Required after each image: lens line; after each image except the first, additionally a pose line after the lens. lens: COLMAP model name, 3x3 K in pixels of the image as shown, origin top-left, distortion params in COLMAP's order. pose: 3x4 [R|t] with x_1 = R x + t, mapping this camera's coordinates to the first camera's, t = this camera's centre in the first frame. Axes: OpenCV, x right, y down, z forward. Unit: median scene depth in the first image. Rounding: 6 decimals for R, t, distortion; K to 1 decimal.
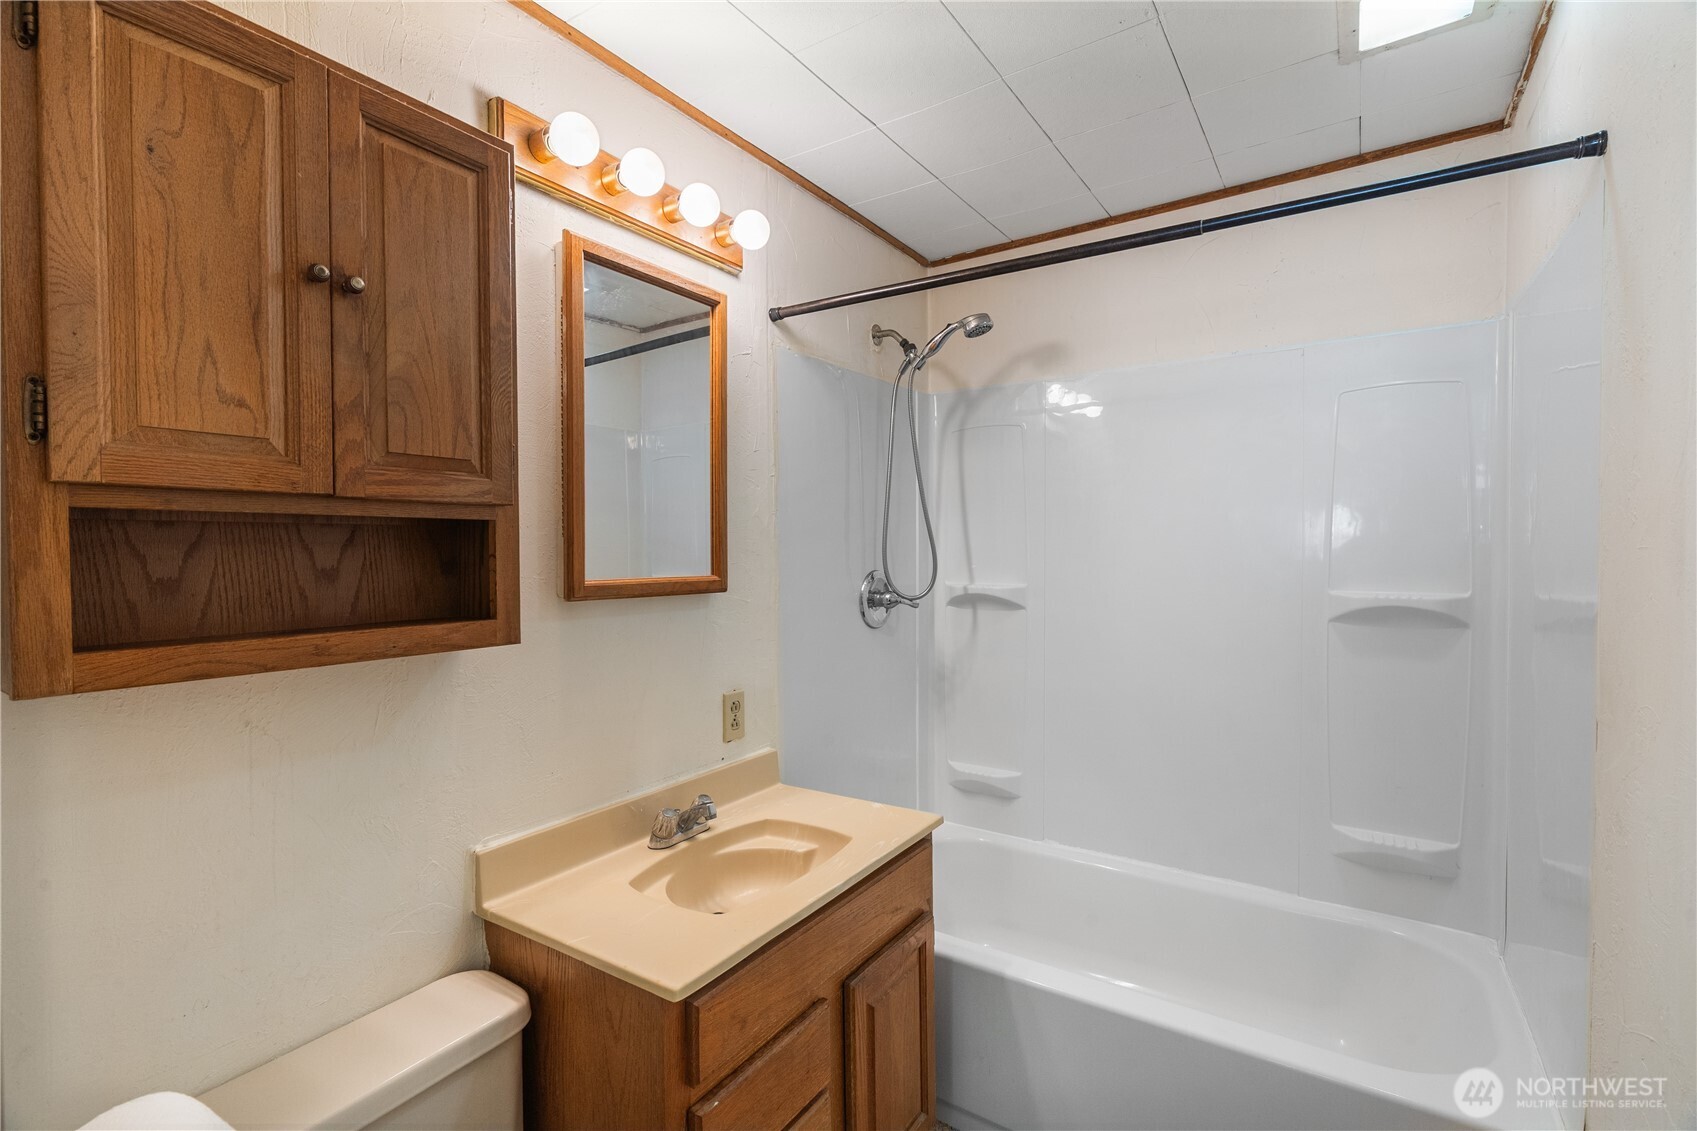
lens RADIAL K [[764.1, 0, 850.6], [0, 764.1, 568.7], [0, 0, 1]] dist [-0.007973, 0.003427]
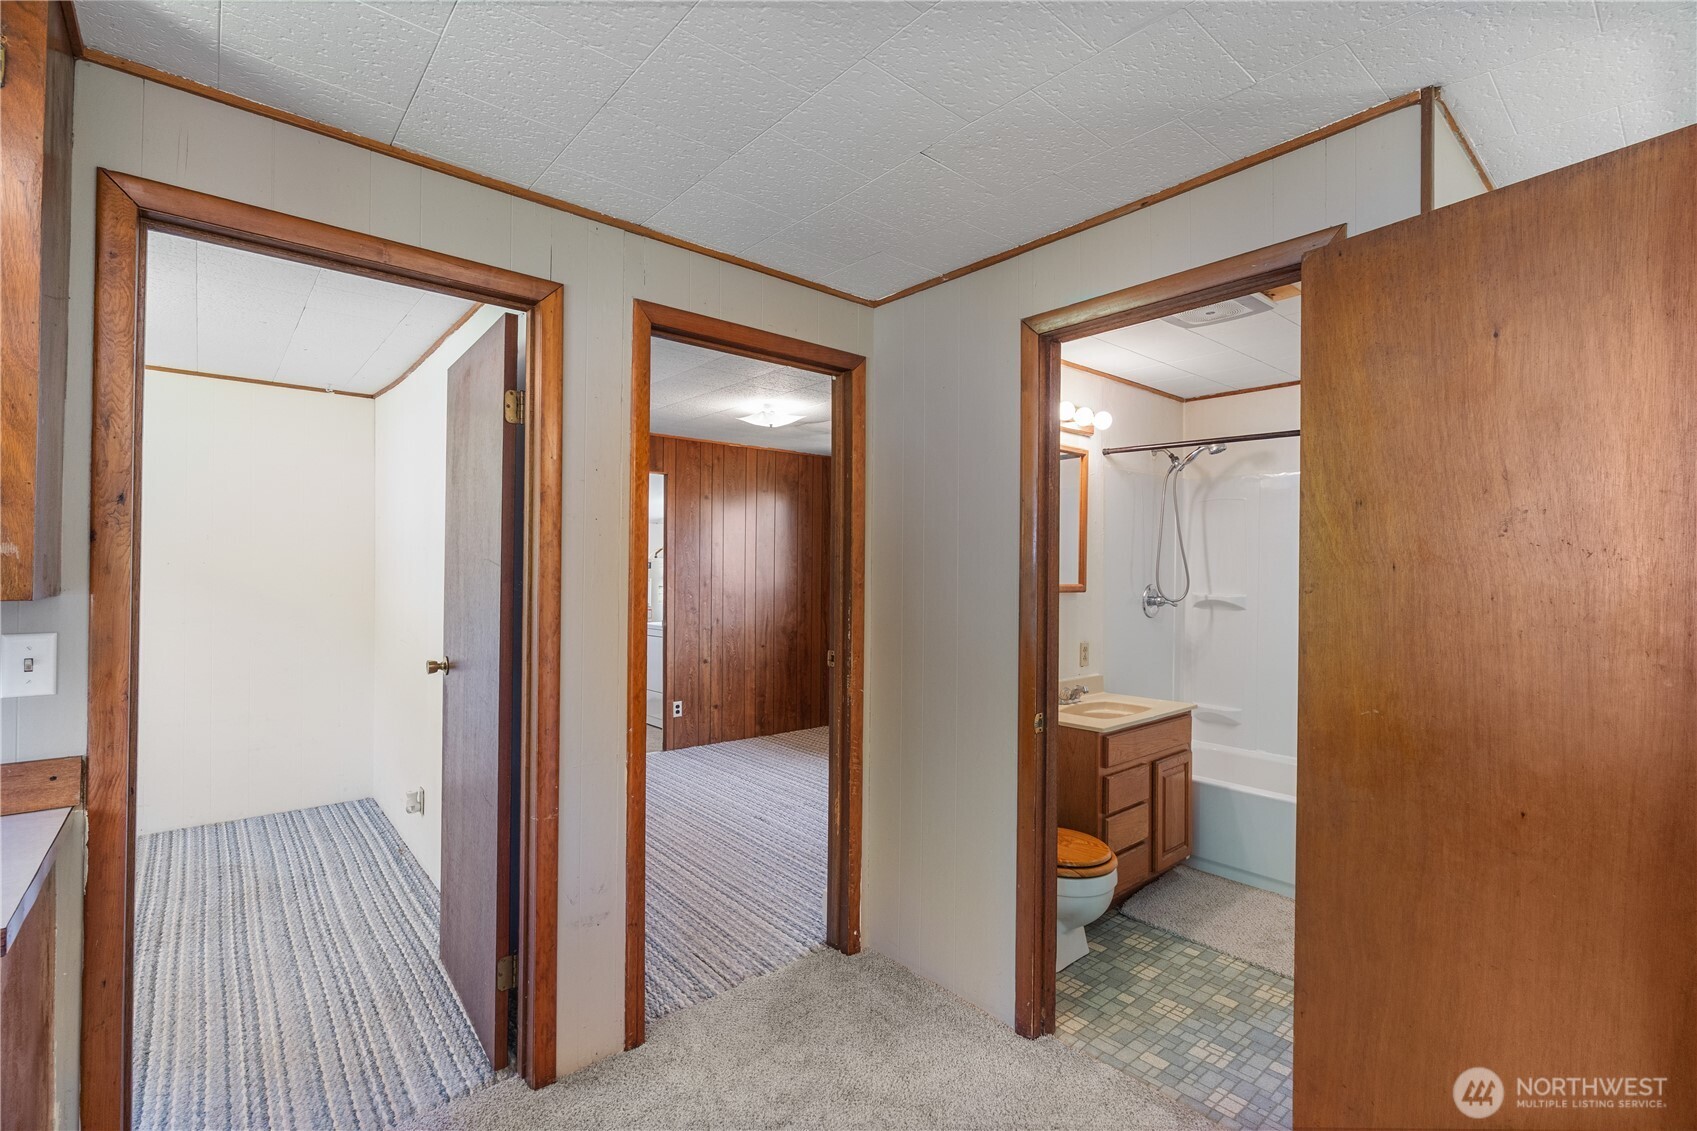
lens RADIAL K [[764.1, 0, 851.7], [0, 764.1, 564.5], [0, 0, 1]] dist [-0.007973, 0.003427]
pose [[0.964636, 0.018123, -0.262961, -0.221715], [-0.024528, 0.999477, -0.021095, 0.013456], [0.262441, 0.026799, 0.964576, -1.127380]]
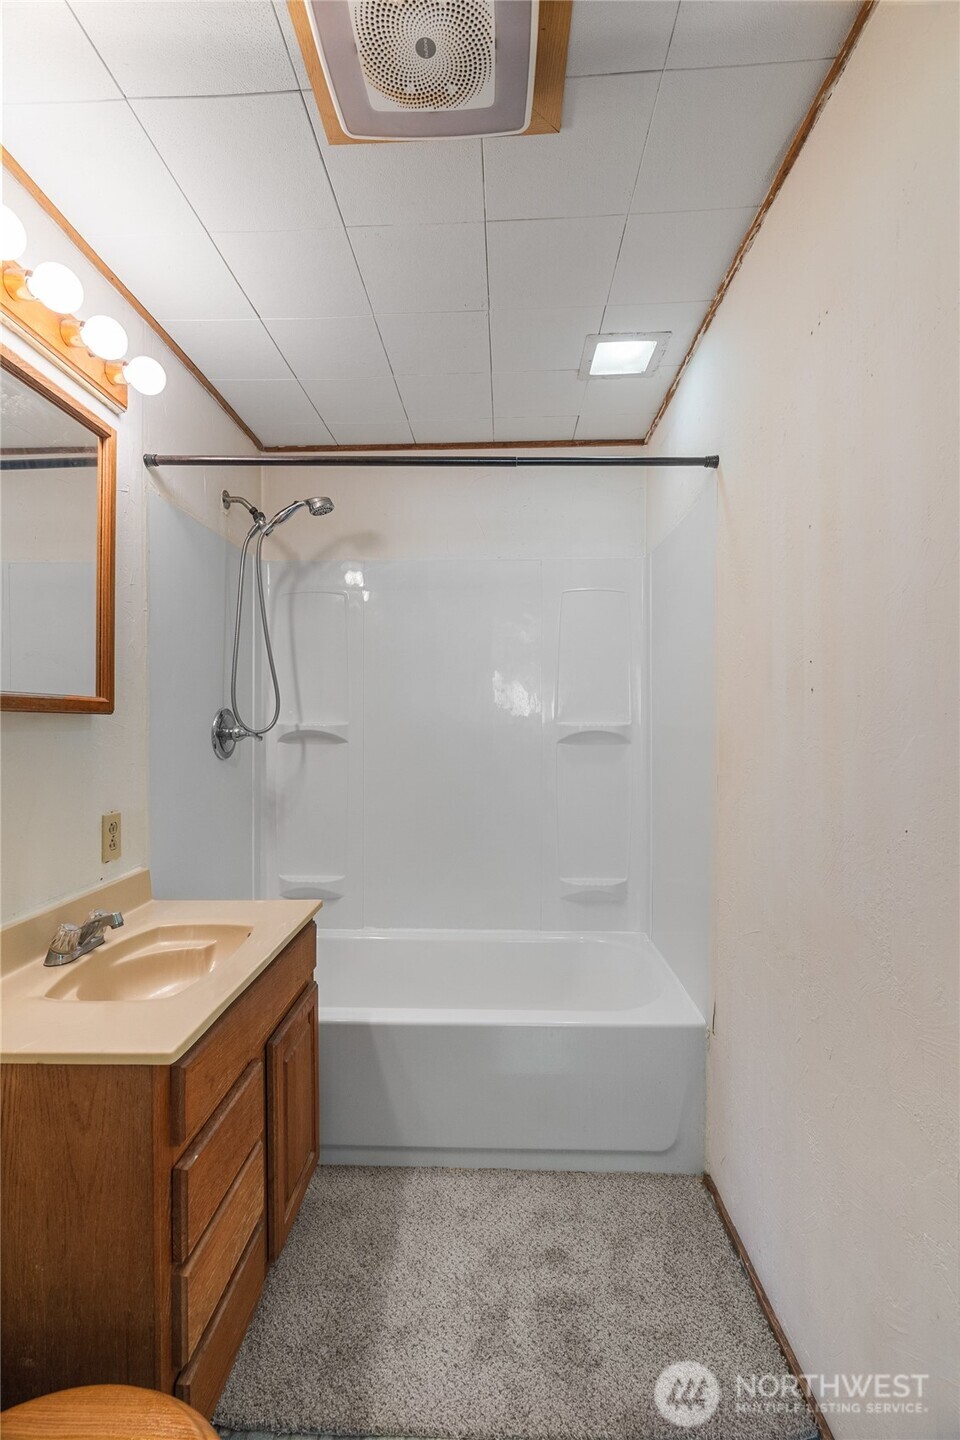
lens RADIAL K [[648.4, 0, 482.8], [0, 648.4, 721.3], [0, 0, 1]] dist [-0.007973, 0.003427]
pose [[0.849465, 0.006187, 0.527608, -0.189837], [0.006743, 0.999722, -0.022579, 0.060487], [-0.527602, 0.022738, 0.849188, -0.009811]]
